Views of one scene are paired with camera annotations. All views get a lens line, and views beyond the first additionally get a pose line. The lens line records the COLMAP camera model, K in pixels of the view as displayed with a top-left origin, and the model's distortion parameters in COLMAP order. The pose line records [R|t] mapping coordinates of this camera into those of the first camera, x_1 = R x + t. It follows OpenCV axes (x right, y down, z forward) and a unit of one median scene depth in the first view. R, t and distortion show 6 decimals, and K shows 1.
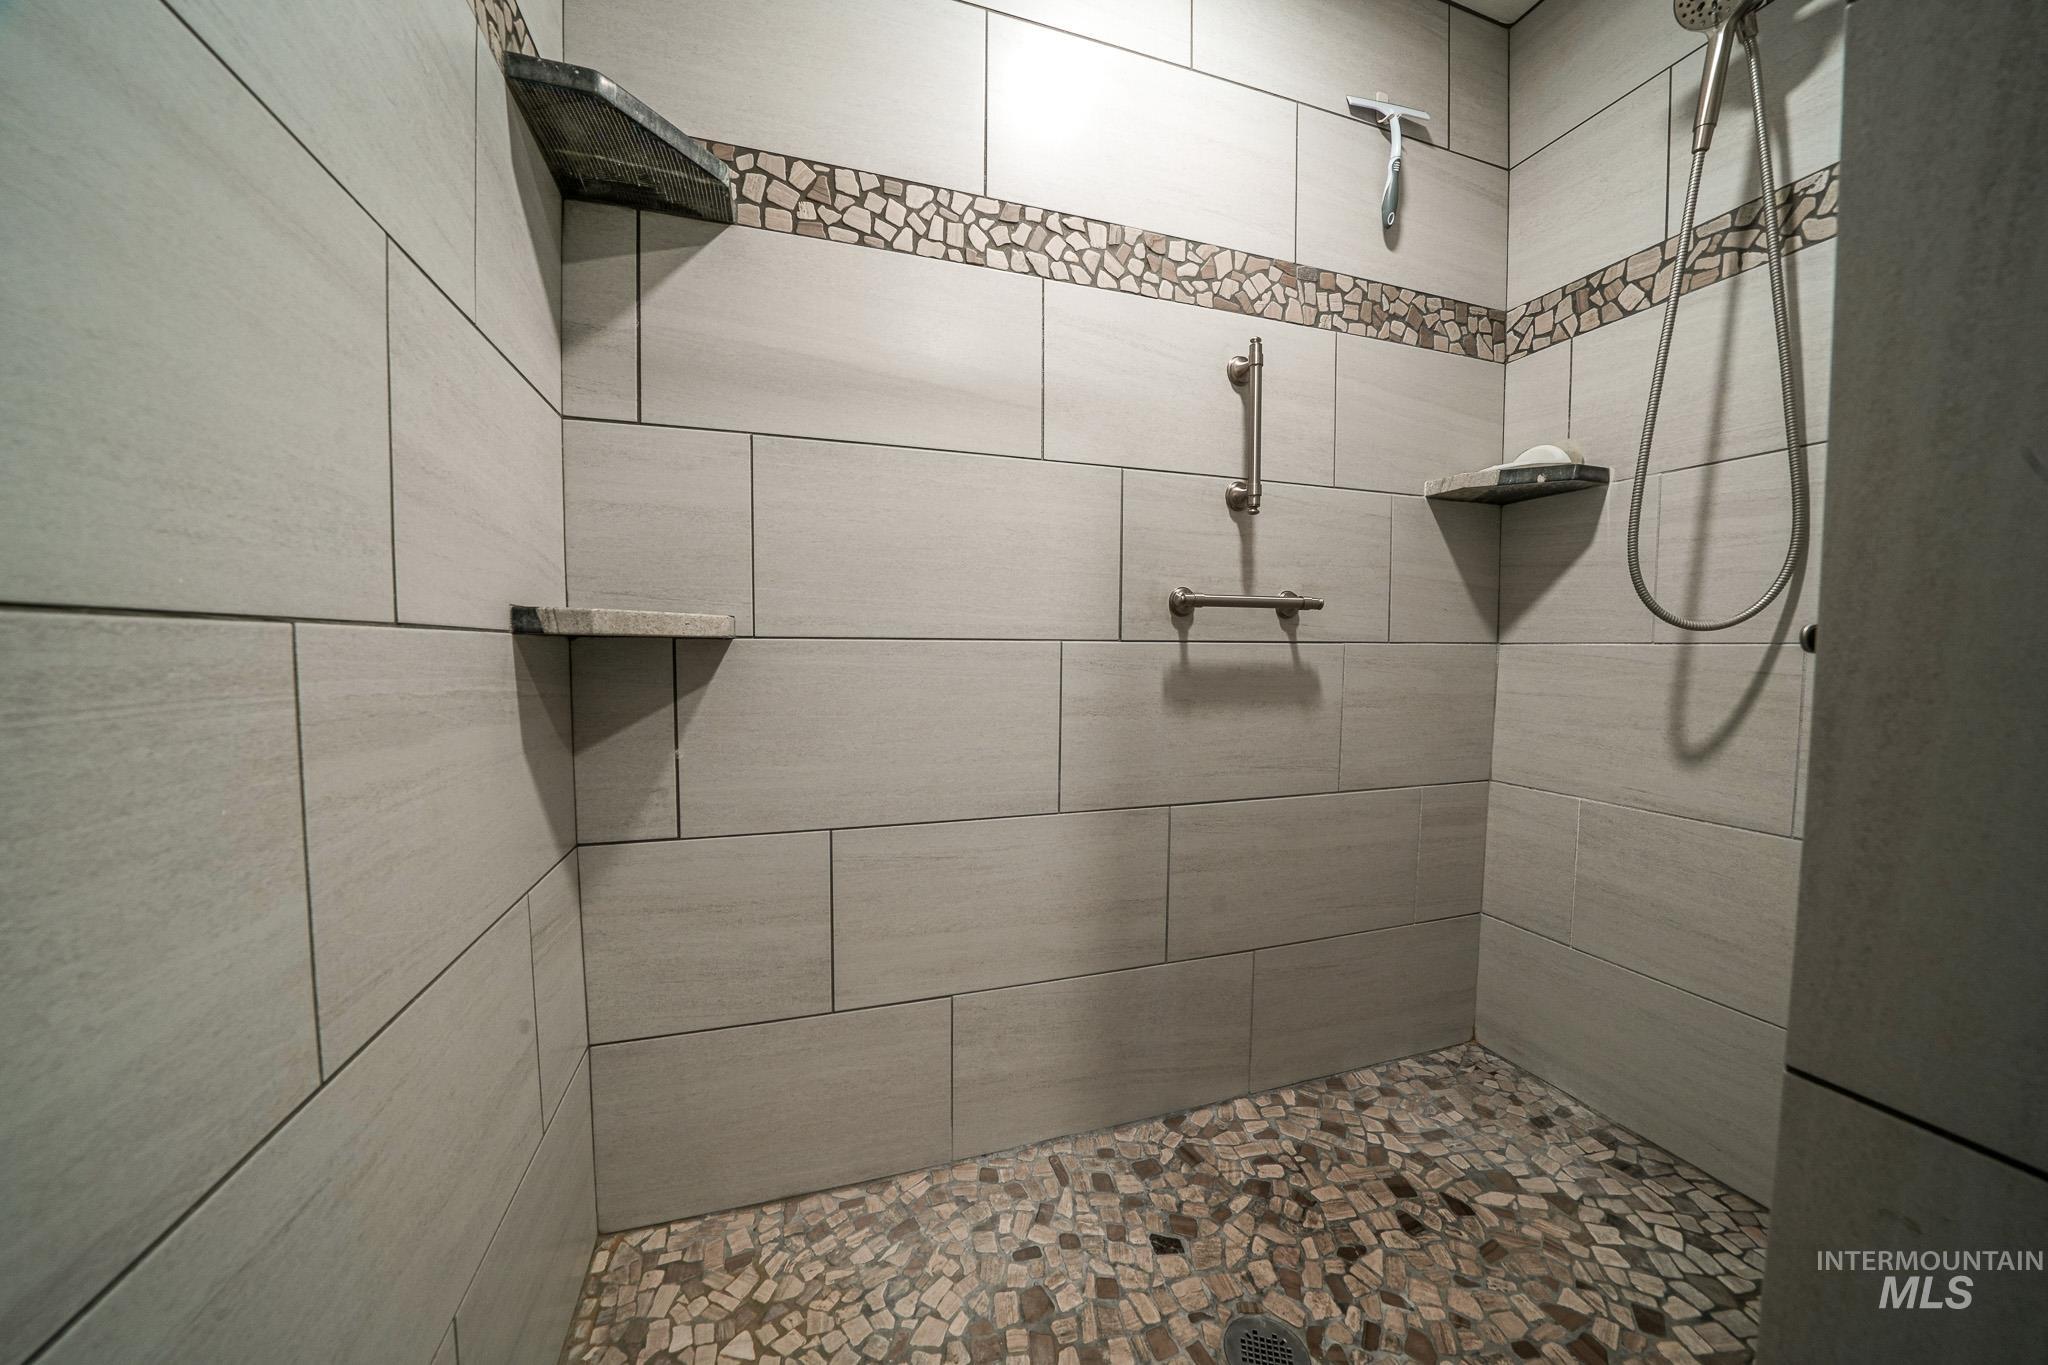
lens RADIAL K [[708.2, 0, 1024.0], [0, 708.2, 682.5], [0, 0, 1]] dist [-0.018479, 0.000200]
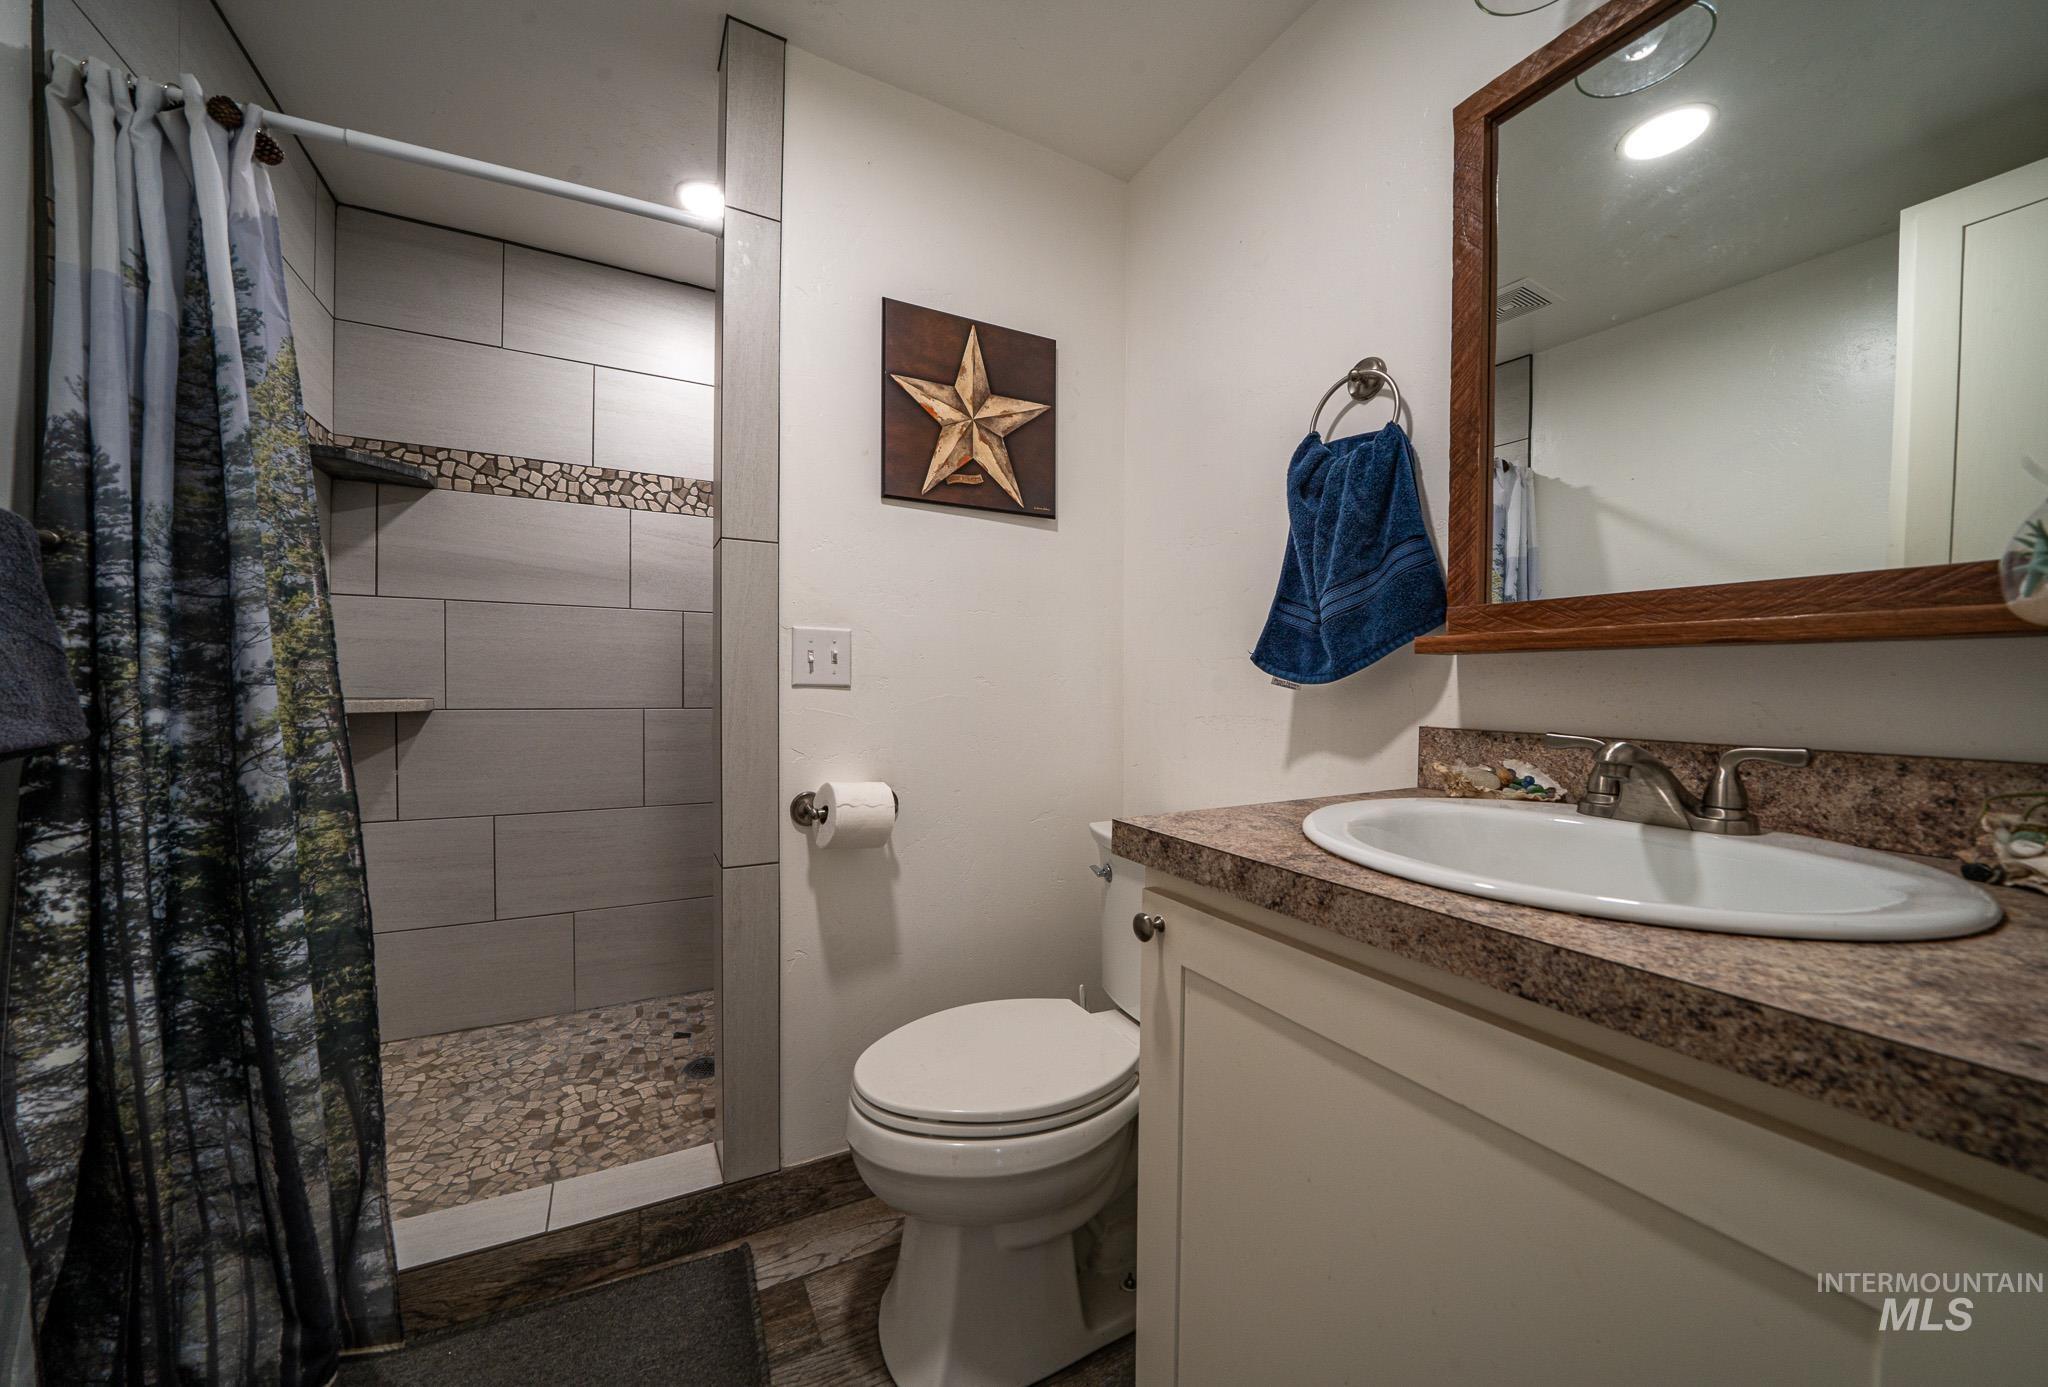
lens RADIAL K [[733.3, 0, 1019.3], [0, 733.3, 696.7], [0, 0, 1]] dist [-0.018471, -0.000241]
pose [[0.987838, -0.000668, 0.155485, 0.752942], [0.006103, 0.999387, -0.034480, -0.022034], [-0.155366, 0.035009, 0.987236, -1.029203]]
